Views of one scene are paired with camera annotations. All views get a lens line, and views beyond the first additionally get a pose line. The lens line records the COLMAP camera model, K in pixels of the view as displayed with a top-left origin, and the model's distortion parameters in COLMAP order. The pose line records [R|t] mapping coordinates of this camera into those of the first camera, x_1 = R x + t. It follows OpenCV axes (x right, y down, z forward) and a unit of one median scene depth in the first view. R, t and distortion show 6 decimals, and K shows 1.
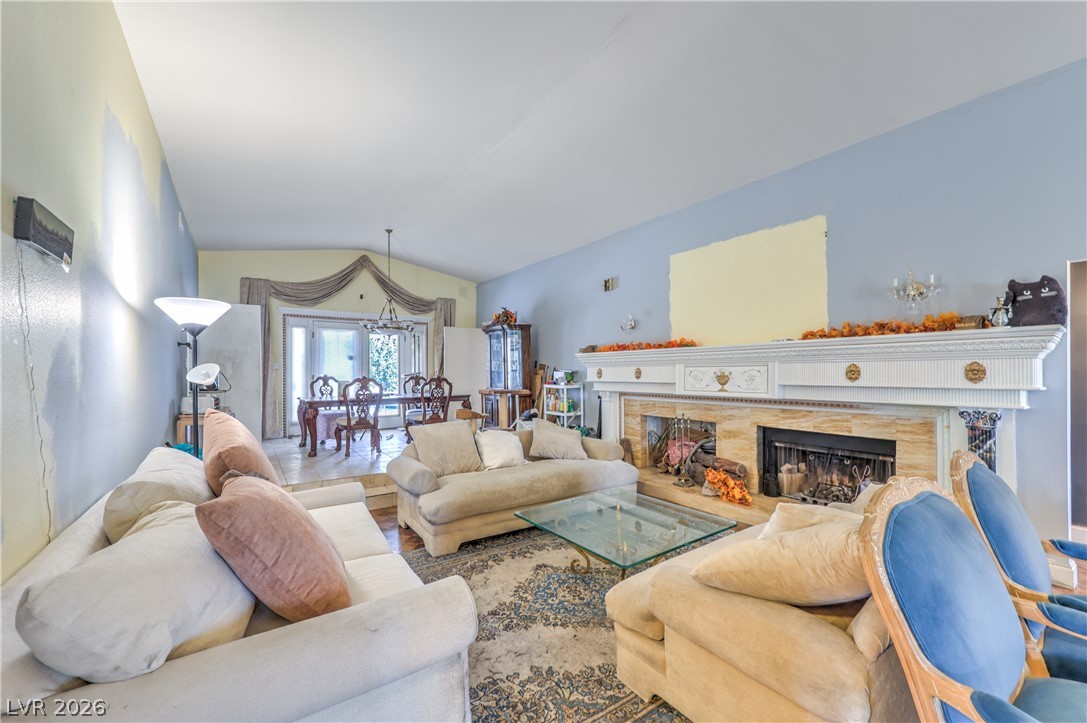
lens RADIAL K [[437.5, 0, 543.2], [0, 437.5, 369.9], [0, 0, 1]] dist [0.000645, 0.000674]
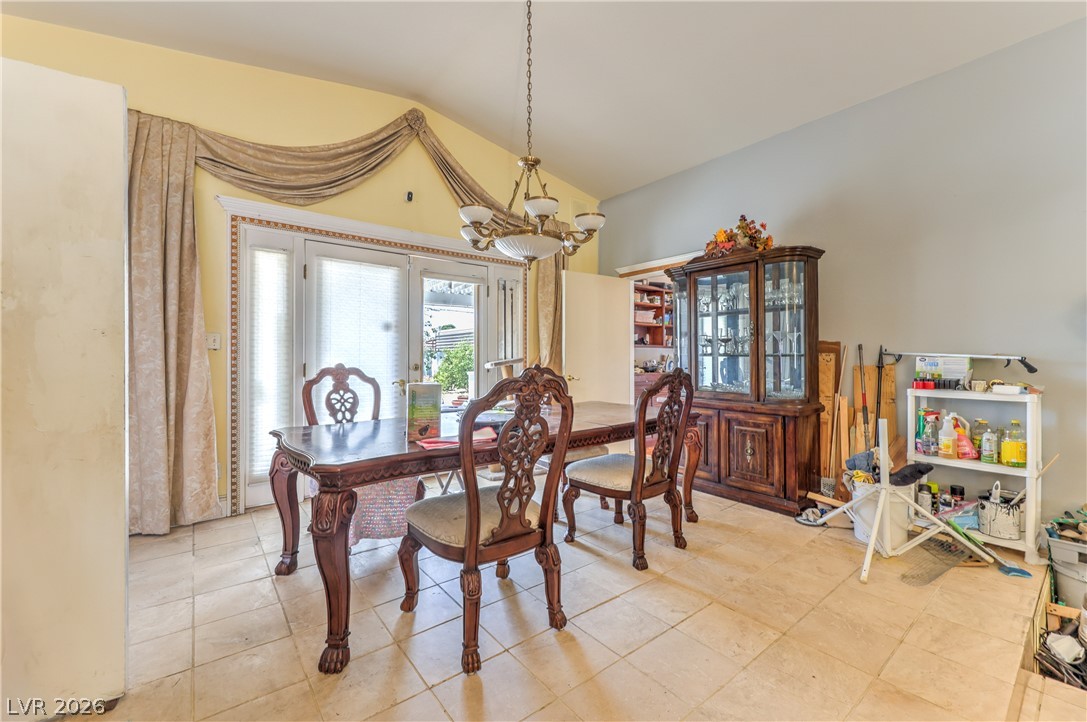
lens RADIAL K [[437.5, 0, 546.1], [0, 437.5, 356.1], [0, 0, 1]] dist [0.000645, 0.000674]
pose [[0.997493, 0.002848, 0.070714, -0.324190], [-0.002525, 0.999986, -0.004654, 0.005234], [-0.070726, 0.004464, 0.997486, 0.562602]]
